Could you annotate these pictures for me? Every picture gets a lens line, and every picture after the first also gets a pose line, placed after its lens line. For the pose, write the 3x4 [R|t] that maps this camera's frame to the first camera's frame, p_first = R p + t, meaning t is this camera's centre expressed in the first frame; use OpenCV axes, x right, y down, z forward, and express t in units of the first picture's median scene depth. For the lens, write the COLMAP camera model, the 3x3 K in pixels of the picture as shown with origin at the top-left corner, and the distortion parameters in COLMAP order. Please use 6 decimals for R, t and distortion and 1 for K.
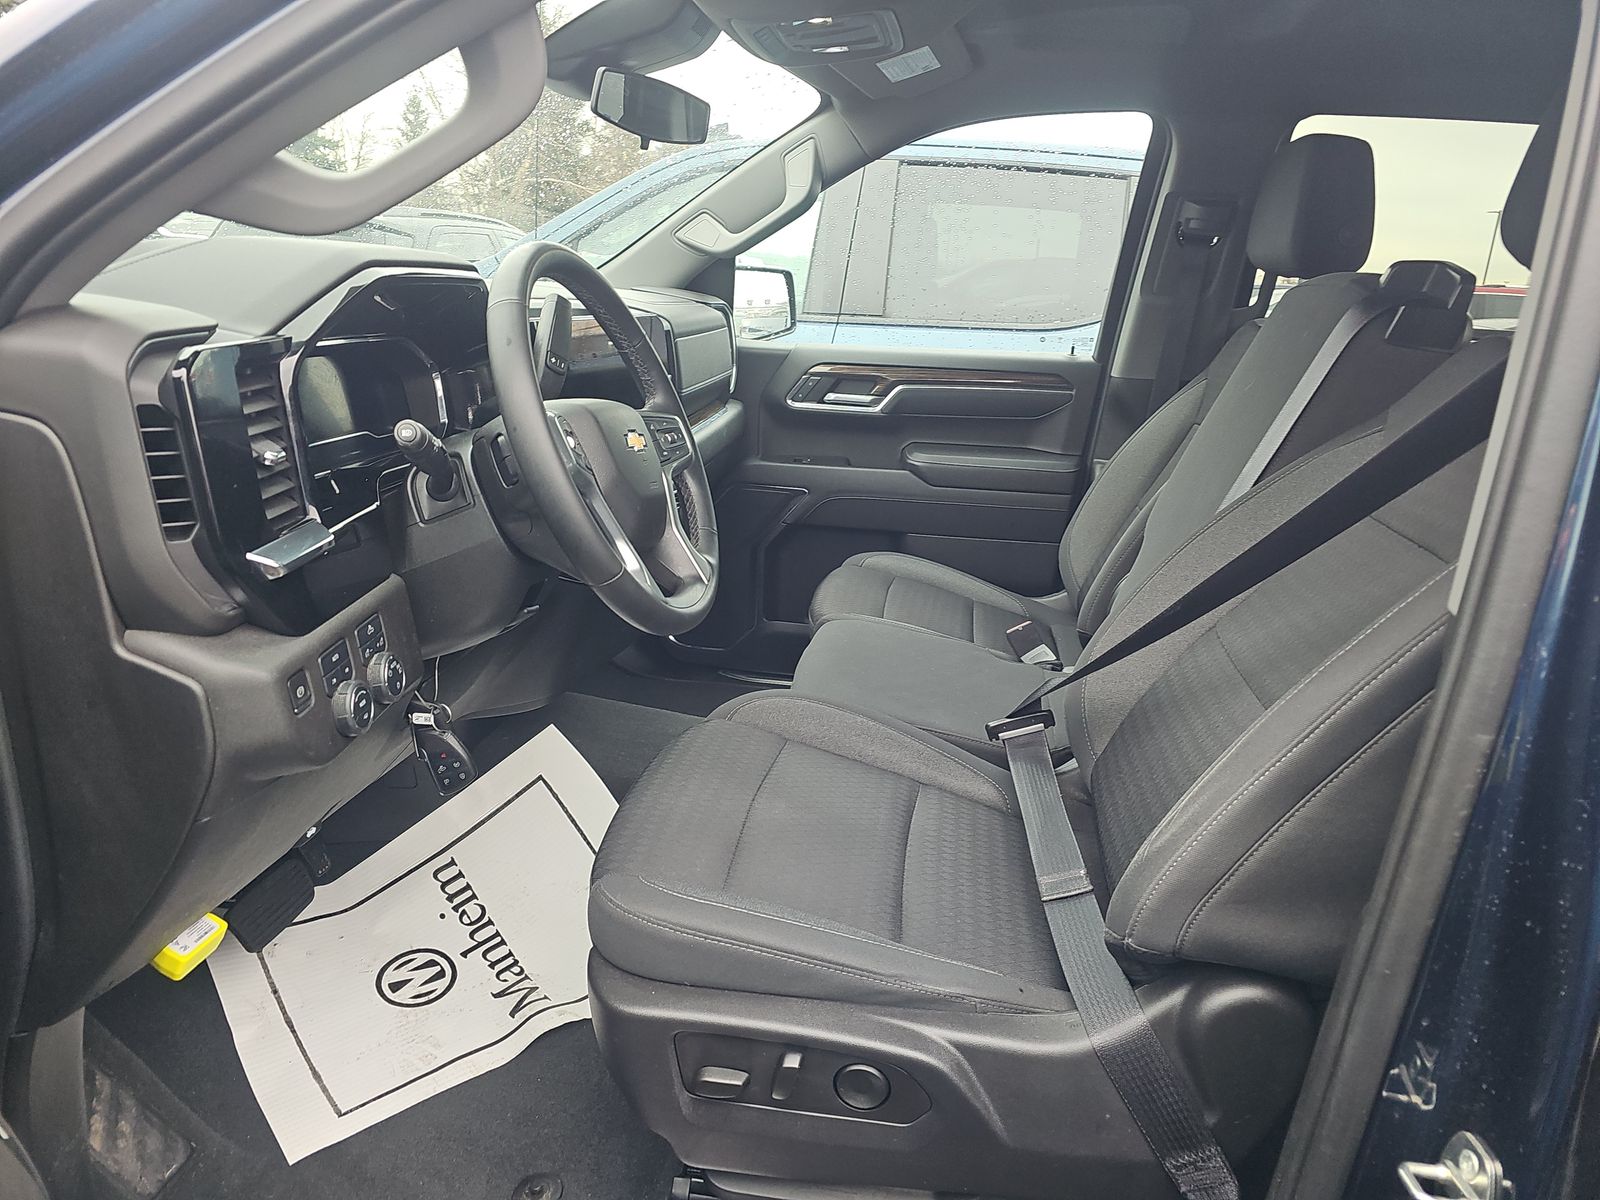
lens RADIAL K [[1067.5, 0, 811.3], [0, 1067.5, 590.0], [0, 0, 1]] dist [0.020355, -0.003365]
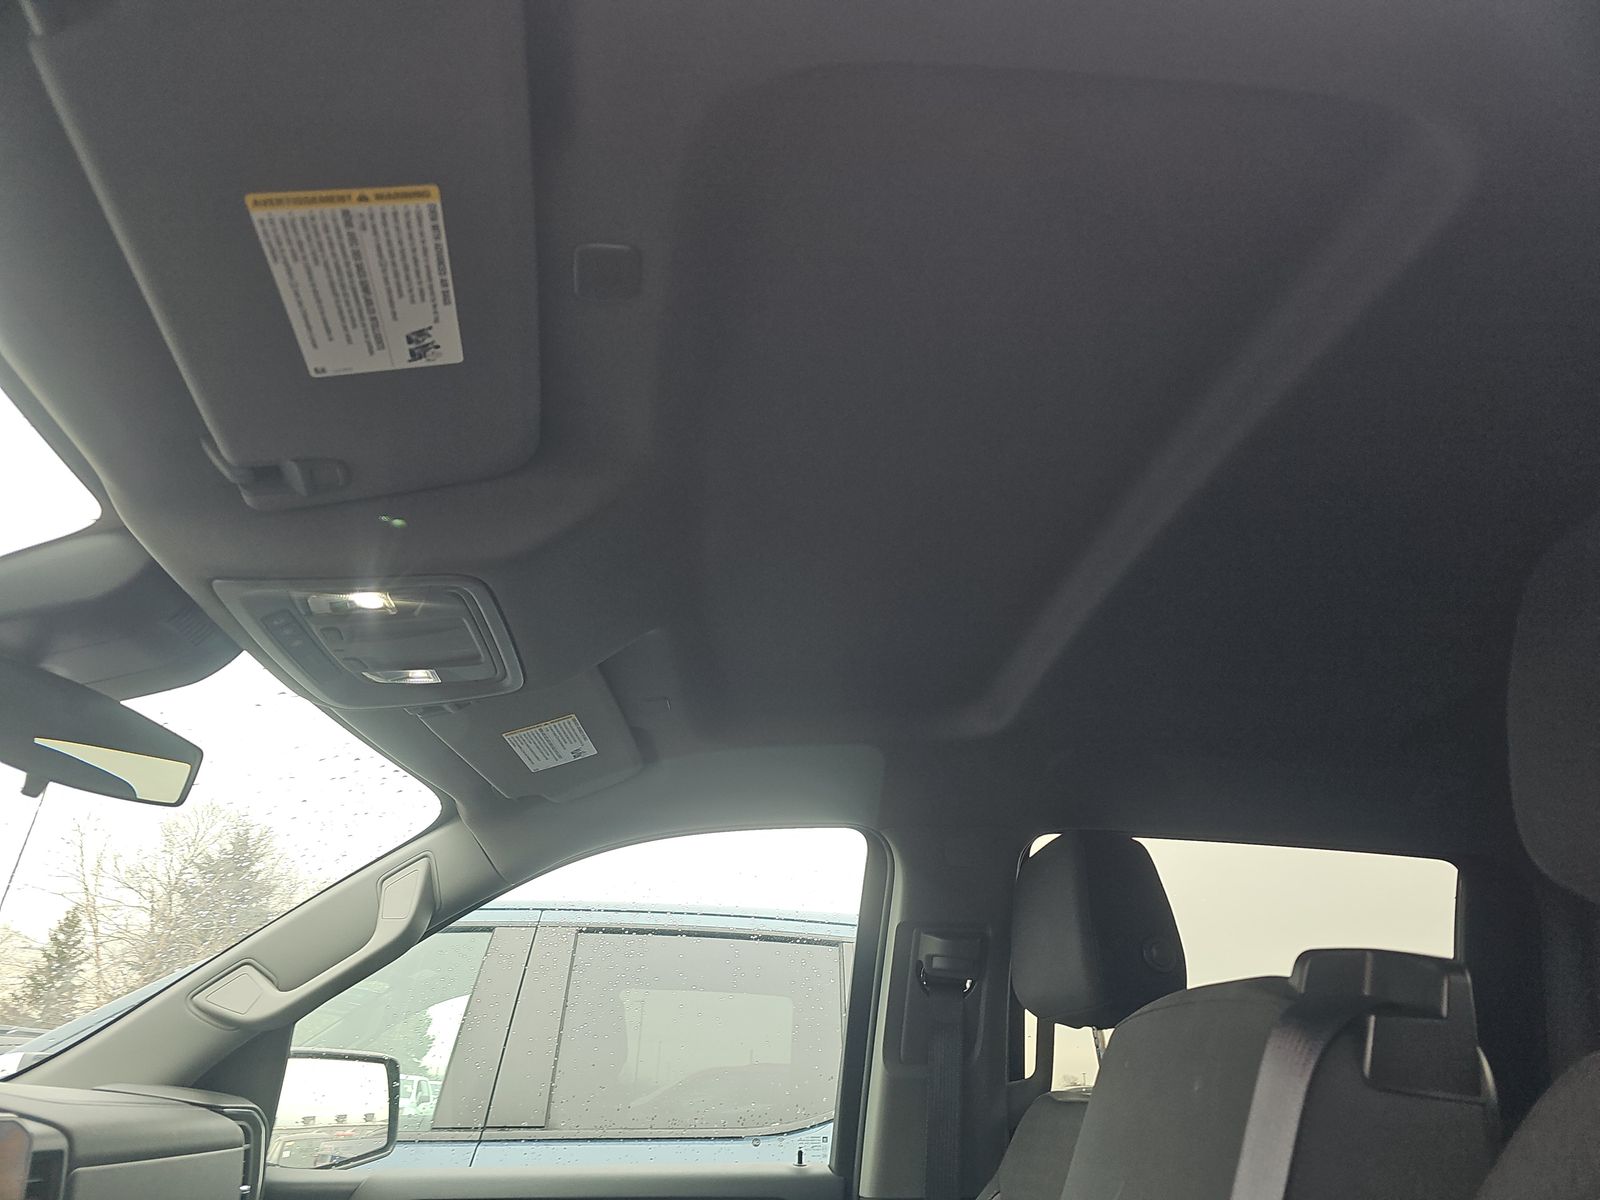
lens RADIAL K [[1067.5, 0, 811.3], [0, 1067.5, 590.0], [0, 0, 1]] dist [0.020355, -0.003365]
pose [[0.969738, 0.069738, 0.233977, 0.069703], [0.103481, 0.750597, -0.652607, -0.050900], [-0.221134, 0.657070, 0.720666, 0.282812]]
